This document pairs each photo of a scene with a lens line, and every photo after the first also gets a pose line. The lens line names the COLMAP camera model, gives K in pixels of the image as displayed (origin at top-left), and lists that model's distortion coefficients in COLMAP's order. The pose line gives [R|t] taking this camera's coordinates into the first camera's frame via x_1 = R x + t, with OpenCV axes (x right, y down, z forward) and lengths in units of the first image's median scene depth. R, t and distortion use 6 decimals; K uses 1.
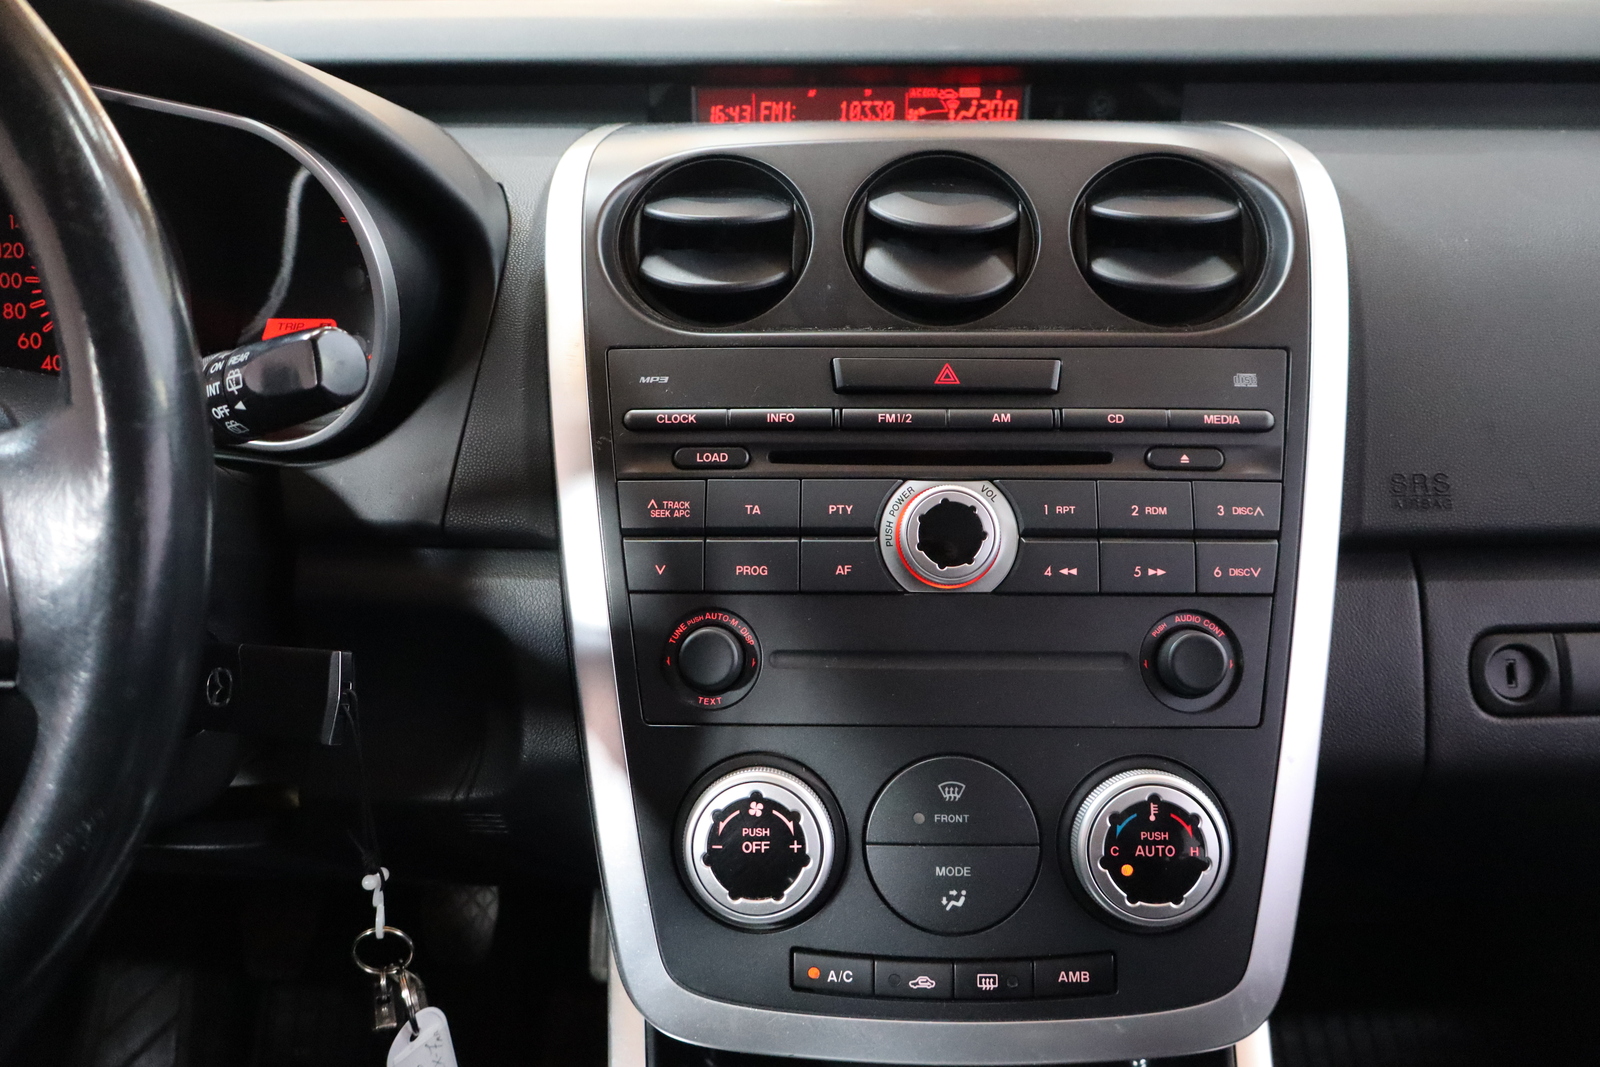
lens RADIAL K [[1406.6, 0, 736.1], [0, 1406.6, 530.5], [0, 0, 1]] dist [0.003413, -0.006994]
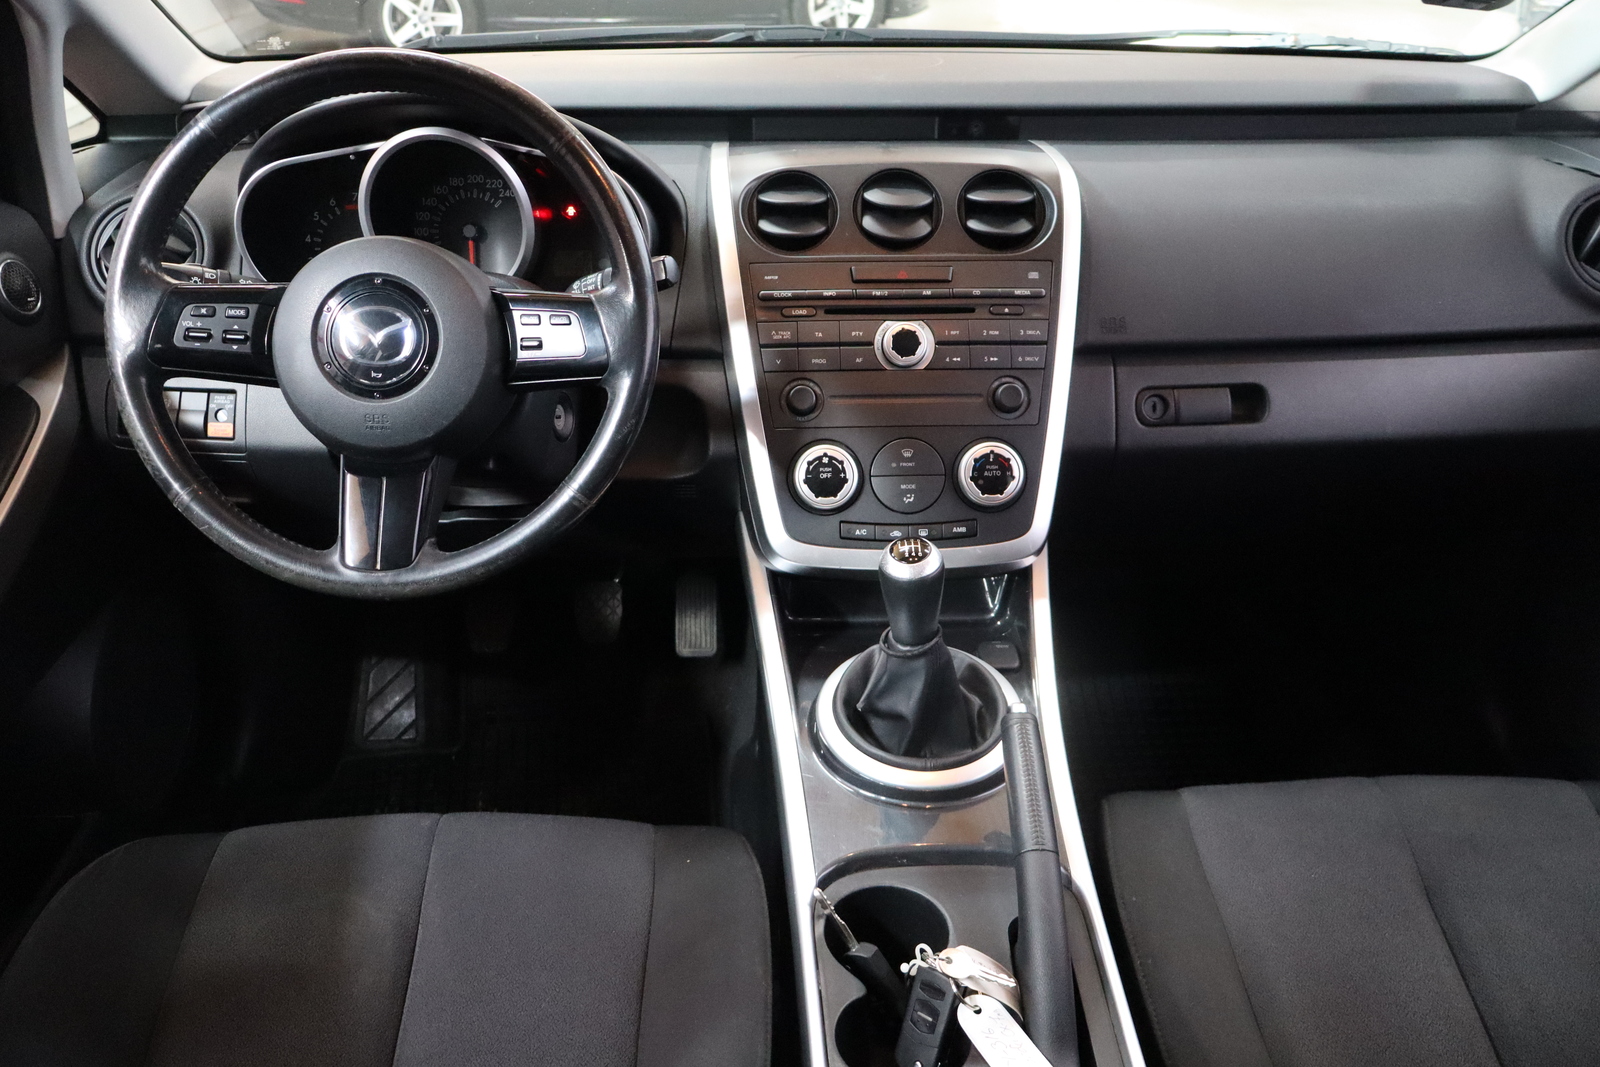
lens RADIAL K [[1406.6, 0, 736.1], [0, 1406.6, 530.5], [0, 0, 1]] dist [0.003413, -0.006994]
pose [[0.998005, -0.019974, 0.059896, -0.262197], [0.016604, 0.998280, 0.056231, 0.170177], [-0.060917, -0.055124, 0.996620, -1.266071]]
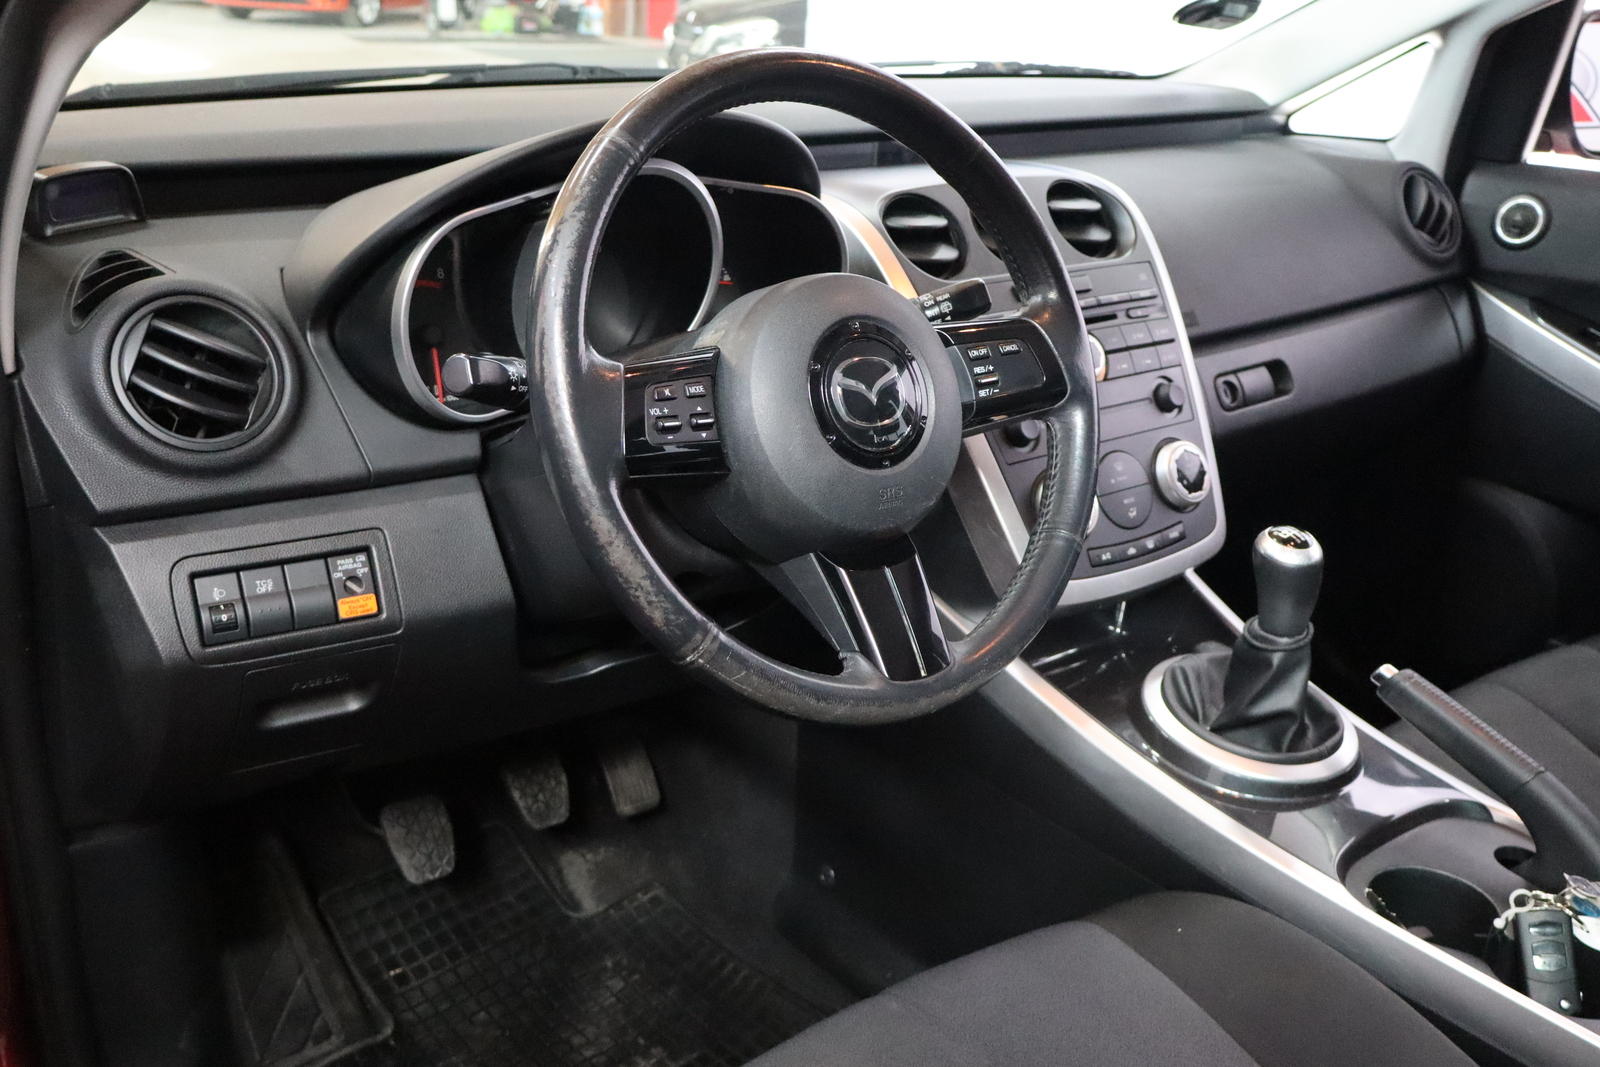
lens RADIAL K [[1600.7, 0, 800.0], [0, 1600.7, 533.5], [0, 0, 1]] dist [-0.000410, -0.001250]
pose [[0.760744, -0.195132, 0.619025, -1.754831], [0.217409, 0.975251, 0.040240, 0.073099], [-0.611556, 0.103969, 0.784340, -0.646626]]
